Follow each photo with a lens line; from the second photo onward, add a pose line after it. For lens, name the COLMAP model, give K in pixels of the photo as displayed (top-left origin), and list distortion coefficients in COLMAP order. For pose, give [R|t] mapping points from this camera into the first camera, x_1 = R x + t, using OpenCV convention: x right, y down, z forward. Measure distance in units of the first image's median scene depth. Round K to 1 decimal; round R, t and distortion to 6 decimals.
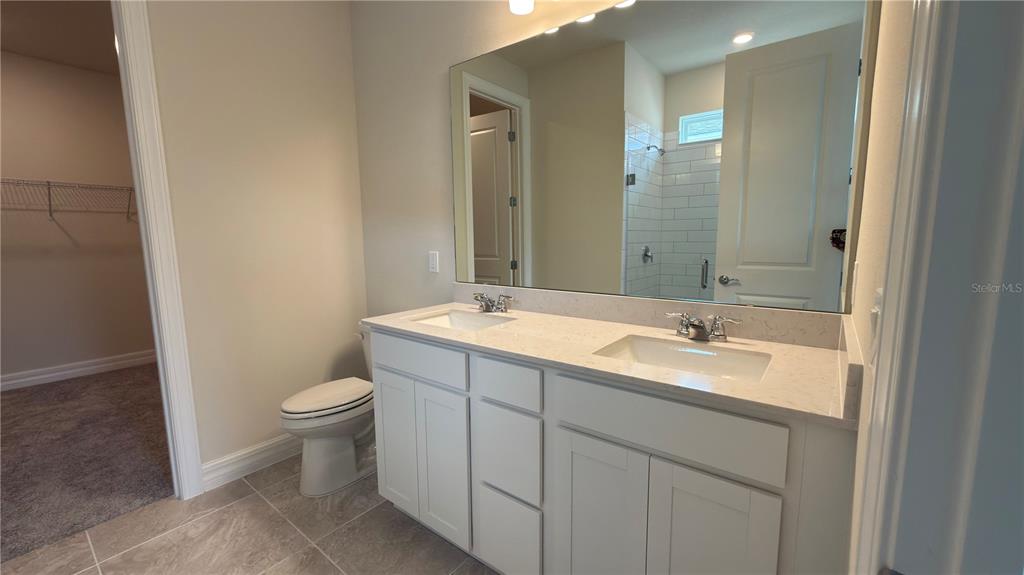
lens RADIAL K [[408.5, 0, 513.8], [0, 408.5, 289.7], [0, 0, 1]] dist [-0.000338, -0.000175]
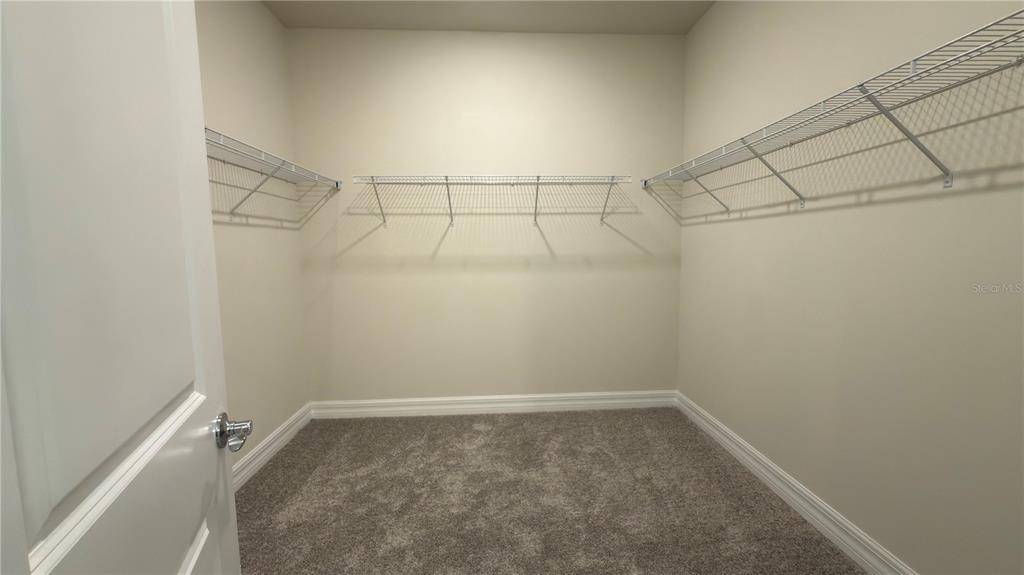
lens RADIAL K [[408.5, 0, 513.8], [0, 408.5, 289.7], [0, 0, 1]] dist [-0.000338, -0.000175]
pose [[0.651616, 0.083601, -0.753928, -0.527723], [-0.093465, 0.995183, 0.029572, -0.059763], [0.752769, 0.051196, 0.656291, 0.430088]]
